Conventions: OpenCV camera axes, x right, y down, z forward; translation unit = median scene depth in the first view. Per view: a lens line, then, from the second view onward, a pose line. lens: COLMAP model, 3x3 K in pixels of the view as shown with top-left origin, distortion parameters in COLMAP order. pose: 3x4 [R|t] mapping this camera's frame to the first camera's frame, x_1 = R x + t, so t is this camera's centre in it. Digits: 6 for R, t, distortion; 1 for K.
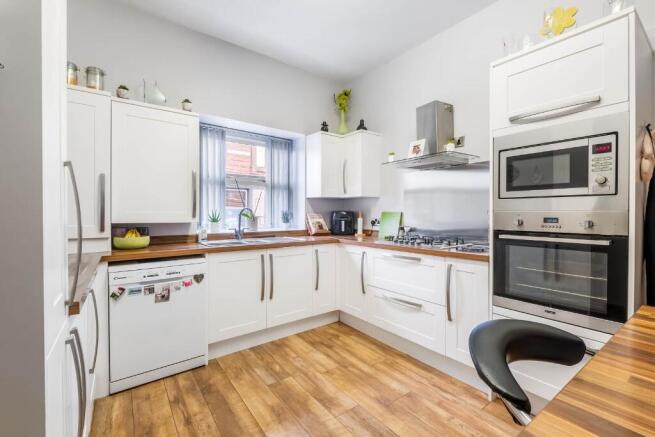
lens RADIAL K [[288.3, 0, 326.9], [0, 288.3, 214.6], [0, 0, 1]] dist [0.001835, -0.002562]
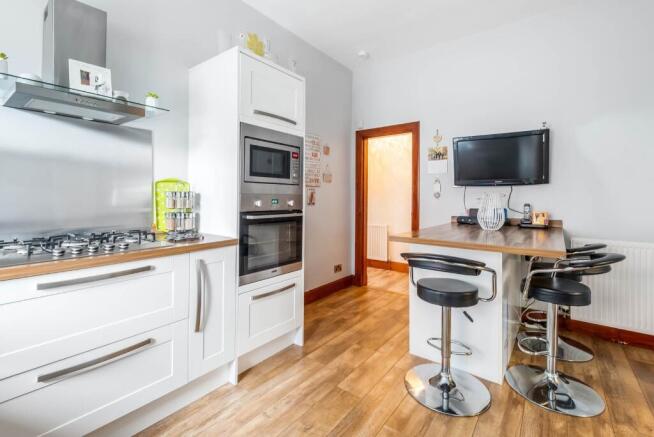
lens RADIAL K [[295.5, 0, 325.3], [0, 295.5, 194.7], [0, 0, 1]] dist [0.002696, -0.001869]
pose [[-0.286748, 0.003034, 0.958001, -0.364724], [-0.004128, 0.999982, -0.004402, -0.003543], [-0.957997, -0.005217, -0.286730, 0.727651]]
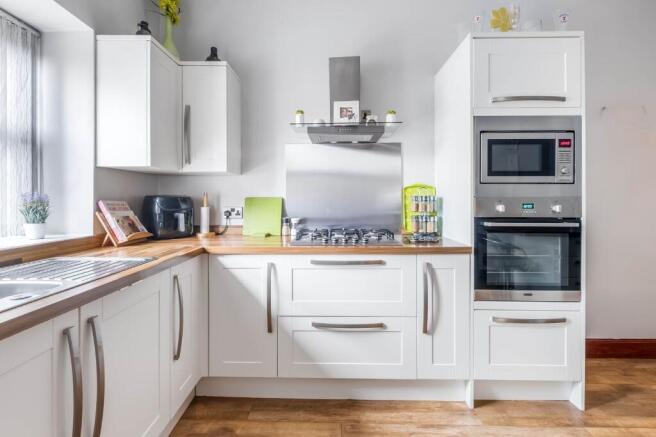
lens RADIAL K [[288.8, 0, 330.2], [0, 288.8, 199.7], [0, 0, 1]] dist [0.001835, -0.002562]
pose [[0.602980, -0.000538, 0.797756, -0.302815], [0.004575, 0.999986, -0.002784, -0.001836], [-0.797743, 0.005328, 0.602974, 0.586503]]
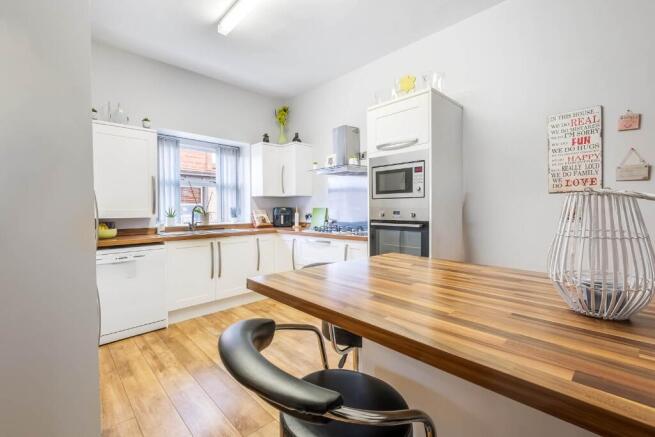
lens RADIAL K [[288.3, 0, 327.9], [0, 288.3, 214.3], [0, 0, 1]] dist [0.001835, -0.002562]
pose [[0.990850, -0.010235, 0.134579, 0.115143], [0.008226, 0.999846, 0.015471, -0.000231], [-0.134717, -0.014222, 0.990782, -0.331312]]
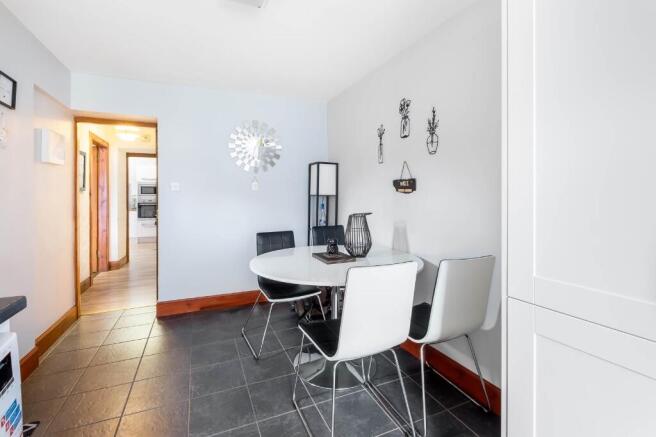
lens RADIAL K [[288.8, 0, 325.2], [0, 288.8, 202.0], [0, 0, 1]] dist [0.001835, -0.002562]
pose [[0.206787, -0.005611, 0.978370, -2.251341], [0.000065, 0.999984, 0.005721, 0.010817], [-0.978386, -0.001119, 0.206784, -1.937476]]
